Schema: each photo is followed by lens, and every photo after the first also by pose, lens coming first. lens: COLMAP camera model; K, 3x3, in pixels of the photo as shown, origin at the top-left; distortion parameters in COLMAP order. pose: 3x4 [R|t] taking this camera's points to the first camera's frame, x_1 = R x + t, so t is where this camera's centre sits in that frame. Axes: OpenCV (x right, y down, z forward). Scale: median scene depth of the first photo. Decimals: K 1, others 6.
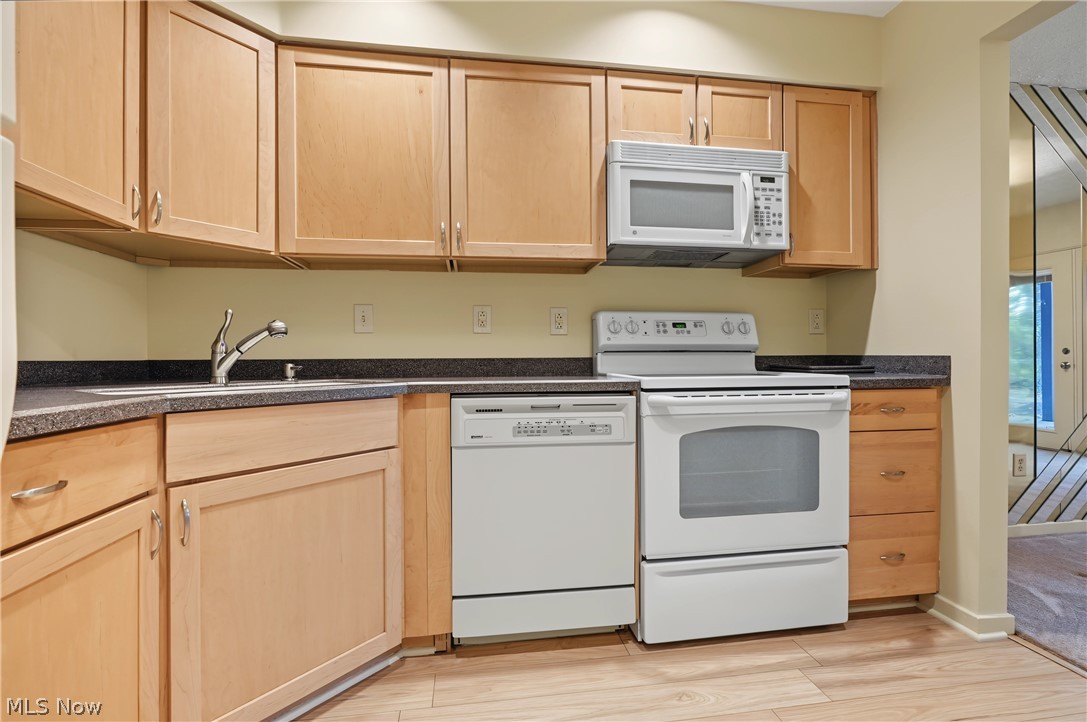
lens RADIAL K [[499.5, 0, 545.7], [0, 499.5, 358.0], [0, 0, 1]] dist [-0.010486, -0.000219]
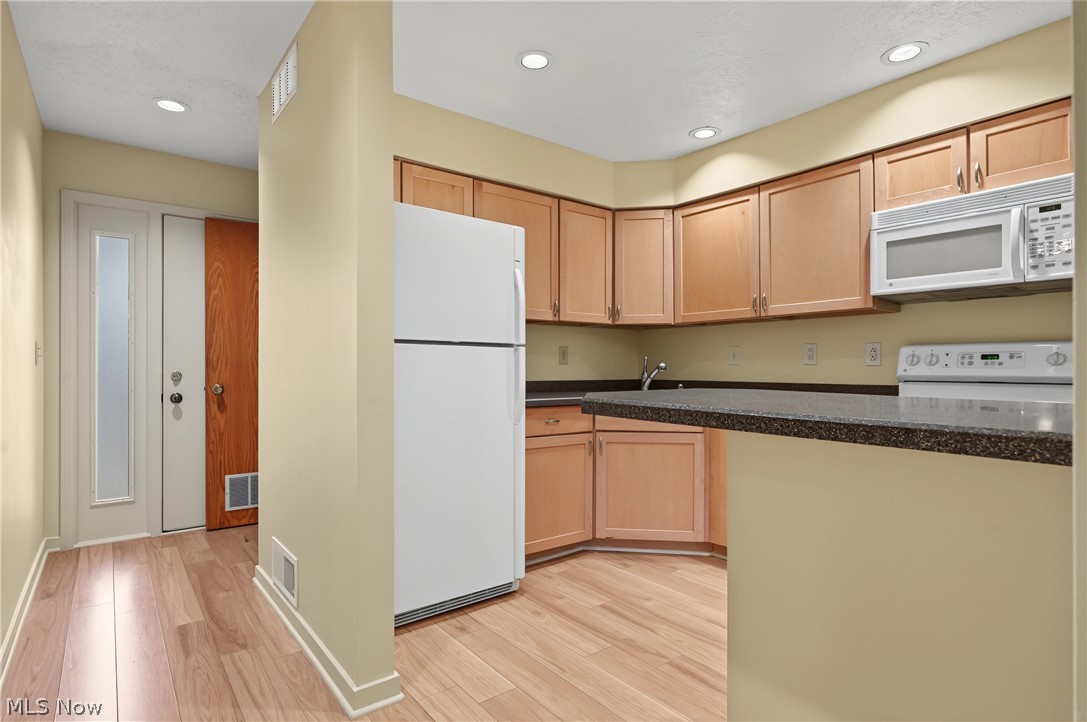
lens RADIAL K [[564.8, 0, 542.6], [0, 564.8, 366.0], [0, 0, 1]] dist [0.001332, 0.000560]
pose [[0.489719, 0.004414, -0.871869, 0.937458], [-0.003693, 0.999989, 0.002988, -0.053801], [0.871873, 0.001757, 0.489730, -0.397112]]
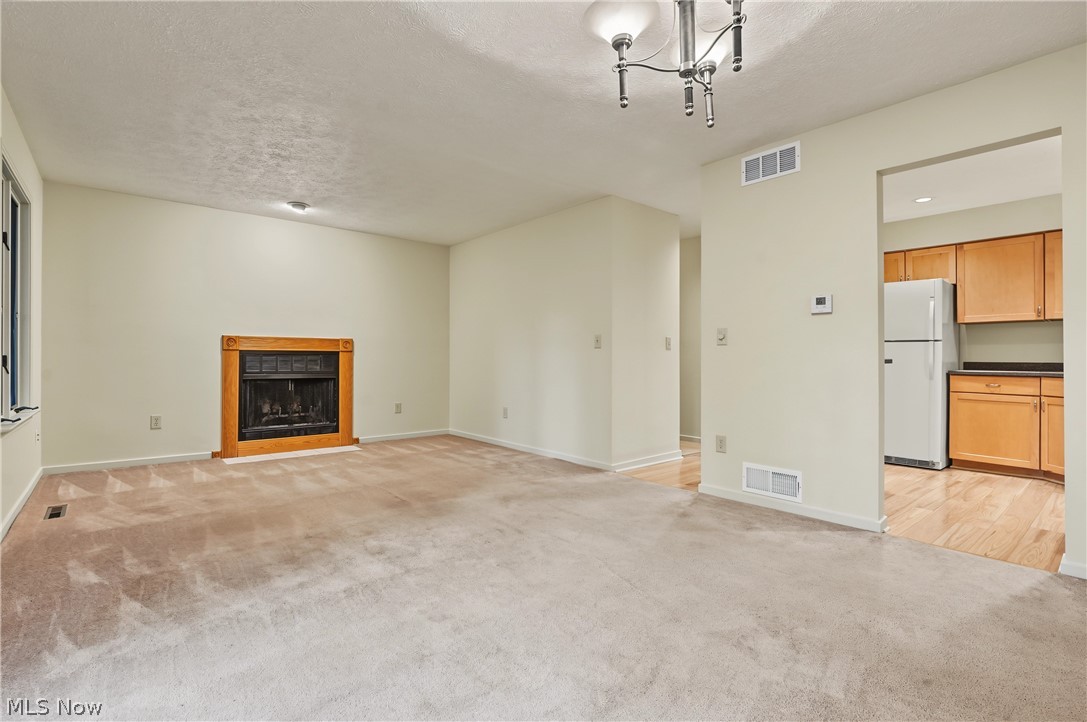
lens RADIAL K [[511.0, 0, 540.8], [0, 511.0, 355.0], [0, 0, 1]] dist [-0.008867, -0.000081]
pose [[-0.855433, -0.003508, -0.517902, 2.483991], [-0.000933, 0.999986, -0.005233, -0.018245], [0.517913, -0.003994, -0.855424, 1.264825]]
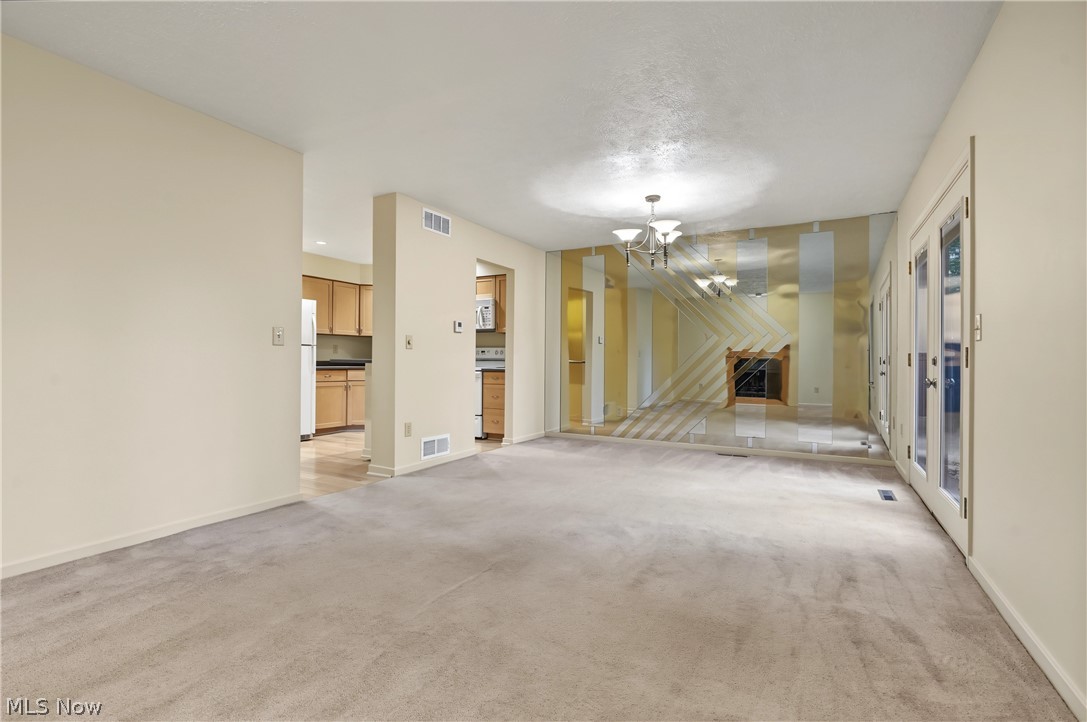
lens RADIAL K [[499.5, 0, 545.7], [0, 499.5, 358.0], [0, 0, 1]] dist [-0.010486, -0.000219]
pose [[0.793049, 0.006113, -0.609127, 2.802466], [-0.010894, 0.999932, -0.004149, -0.021809], [0.609060, 0.009927, 0.793062, -1.381871]]
